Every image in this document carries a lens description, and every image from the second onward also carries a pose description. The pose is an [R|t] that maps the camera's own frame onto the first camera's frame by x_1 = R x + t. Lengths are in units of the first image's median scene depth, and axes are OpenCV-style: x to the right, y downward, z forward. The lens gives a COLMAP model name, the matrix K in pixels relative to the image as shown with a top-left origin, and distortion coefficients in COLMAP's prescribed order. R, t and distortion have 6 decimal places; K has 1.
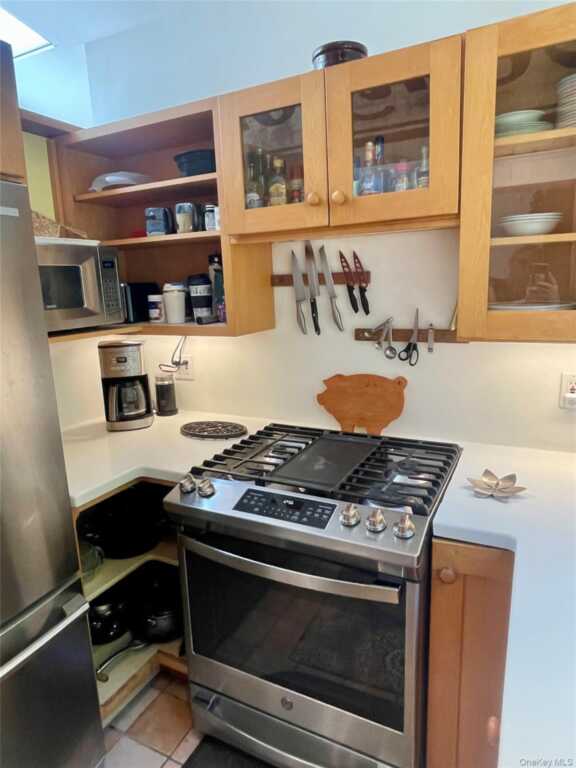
lens RADIAL K [[491.1, 0, 279.7], [0, 491.1, 378.1], [0, 0, 1]] dist [0.019091, -0.033179]
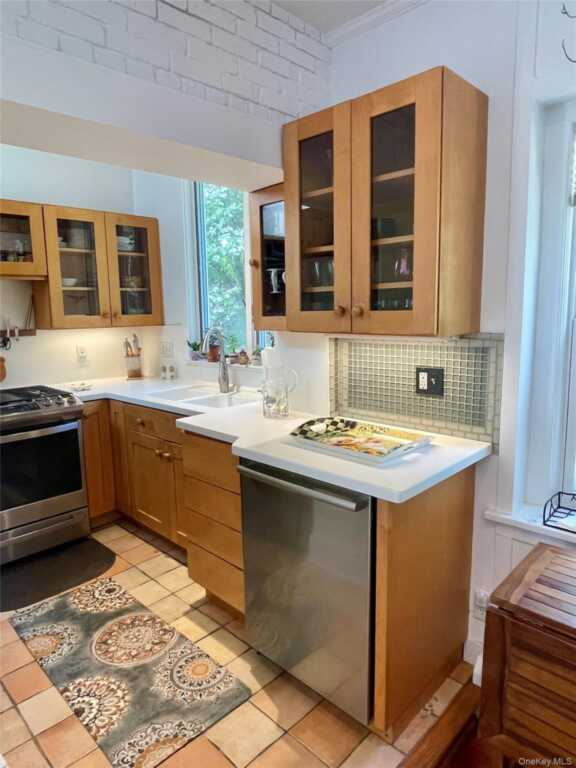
lens RADIAL K [[491.1, 0, 279.7], [0, 491.1, 378.1], [0, 0, 1]] dist [0.019091, -0.033179]
pose [[0.305614, -0.093897, 0.947514, -1.171914], [0.191808, 0.980796, 0.035329, 0.207739], [-0.932636, 0.170944, 0.317756, -0.525927]]
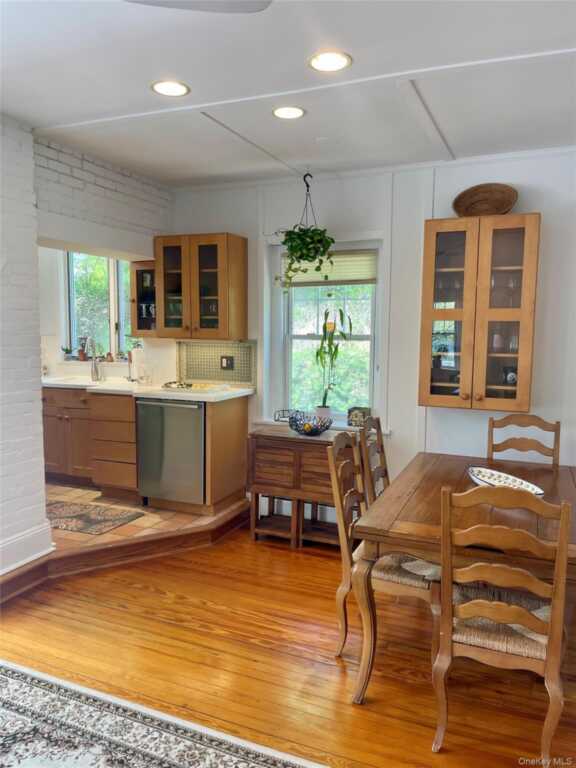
lens RADIAL K [[580.2, 0, 288.0], [0, 580.2, 384.0], [0, 0, 1]] dist [0.085274, -0.113700]
pose [[-0.068386, -0.050763, 0.996367, -2.728487], [0.190739, 0.979617, 0.063001, 0.297141], [-0.979256, 0.194354, -0.057309, -0.590132]]
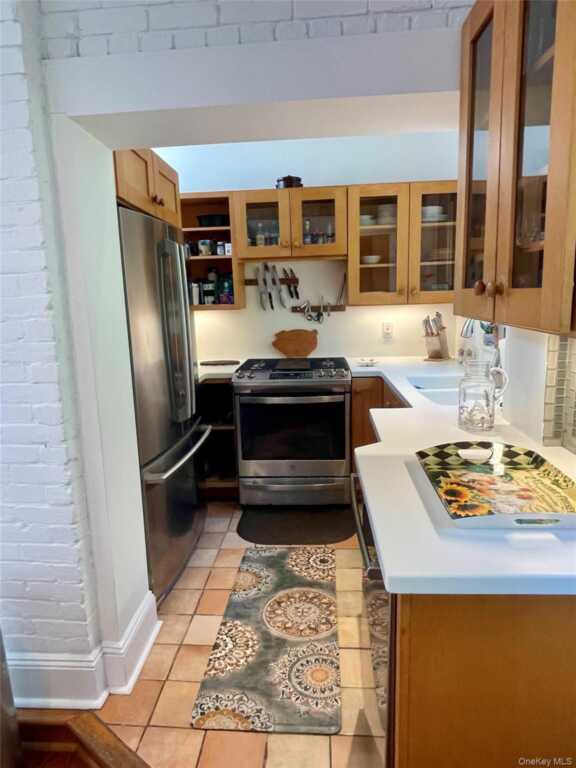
lens RADIAL K [[491.1, 0, 279.7], [0, 491.1, 378.1], [0, 0, 1]] dist [0.019091, -0.033179]
pose [[0.920734, -0.050800, 0.386871, -0.702605], [0.067097, 0.997333, -0.028727, 0.252555], [-0.384379, 0.052408, 0.921686, -0.841778]]
